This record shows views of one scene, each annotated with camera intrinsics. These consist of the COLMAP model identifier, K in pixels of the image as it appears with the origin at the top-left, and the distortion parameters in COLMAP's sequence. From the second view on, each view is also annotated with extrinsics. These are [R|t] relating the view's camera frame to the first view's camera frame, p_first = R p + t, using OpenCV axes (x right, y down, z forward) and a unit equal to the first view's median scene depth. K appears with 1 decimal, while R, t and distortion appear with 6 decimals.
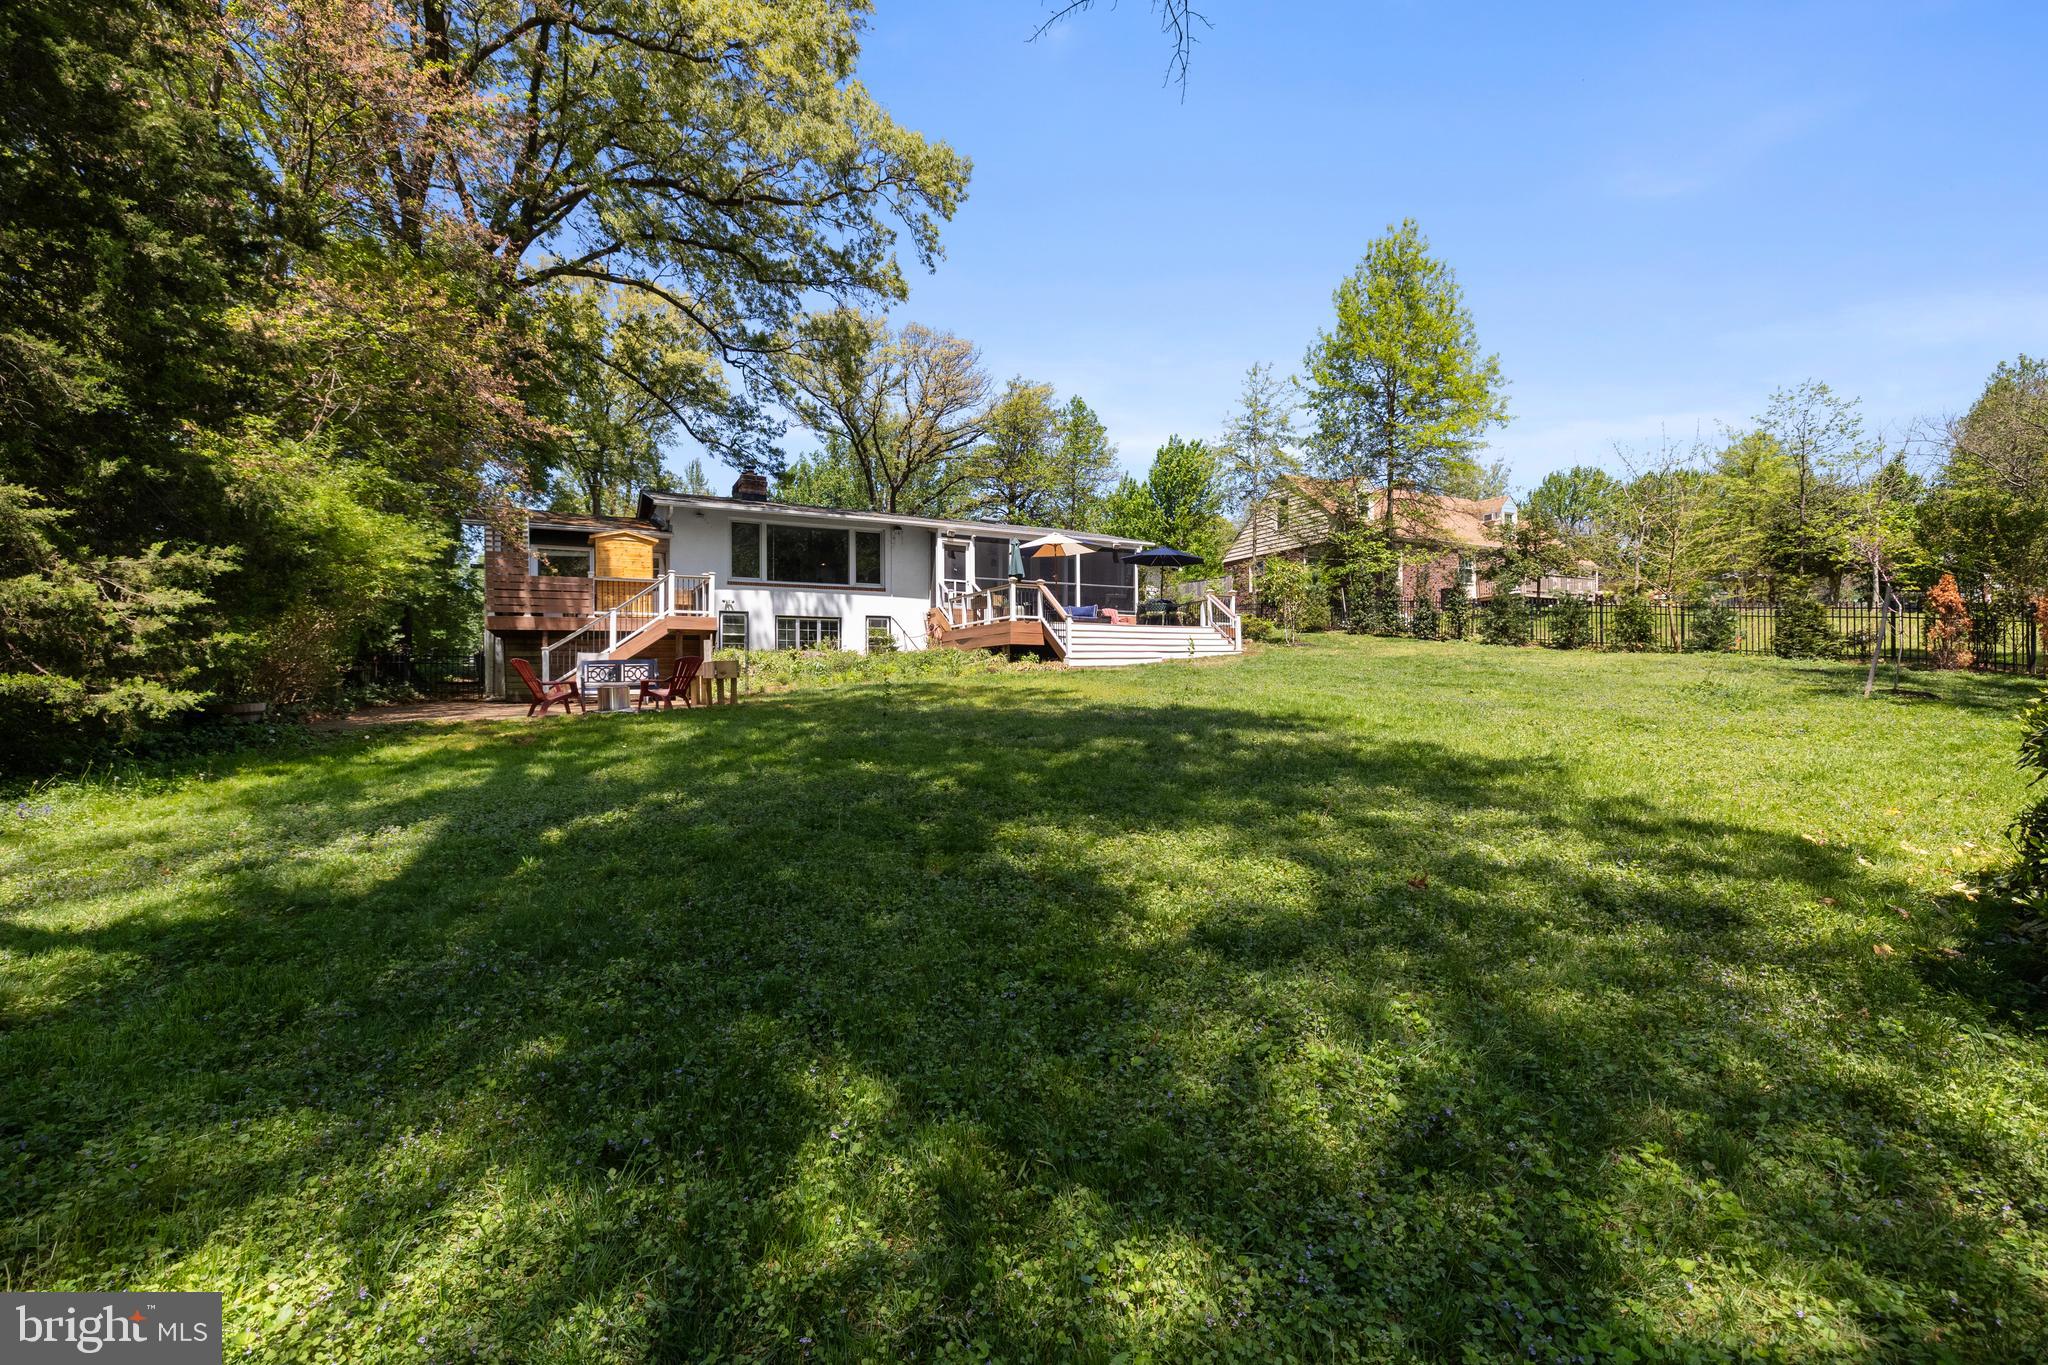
lens RADIAL K [[858.0, 0, 1015.6], [0, 858.0, 669.8], [0, 0, 1]] dist [0.002644, 0.000707]
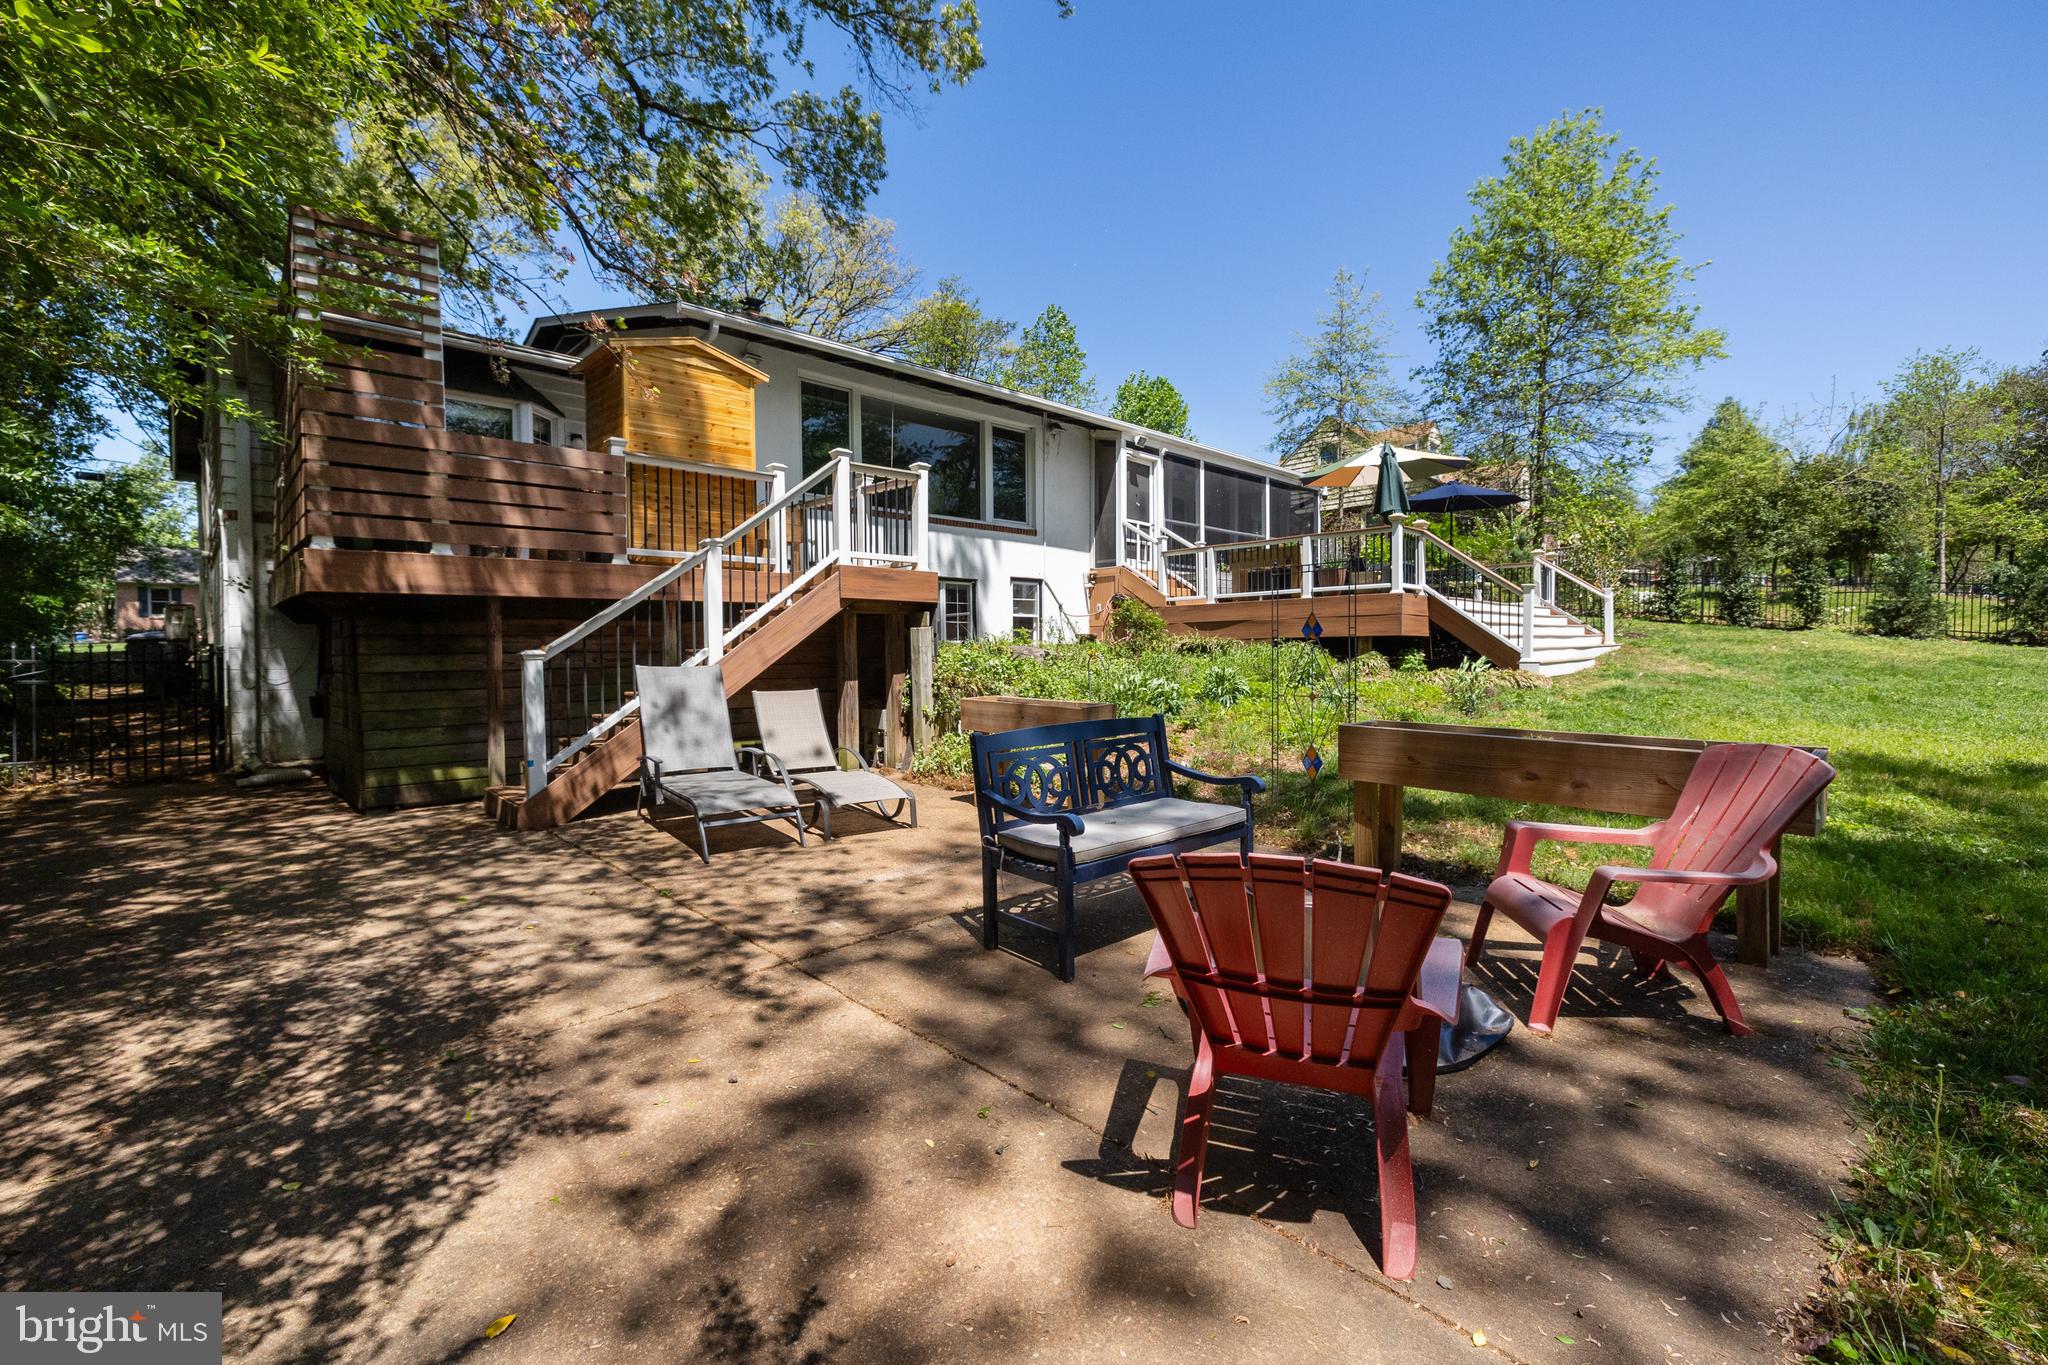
lens RADIAL K [[858.0, 0, 1015.6], [0, 858.0, 669.8], [0, 0, 1]] dist [0.002644, 0.000707]
pose [[0.958547, -0.006213, 0.284867, -0.342679], [-0.003863, 0.999387, 0.034797, -0.022210], [-0.284908, -0.034455, 0.957935, 0.466533]]
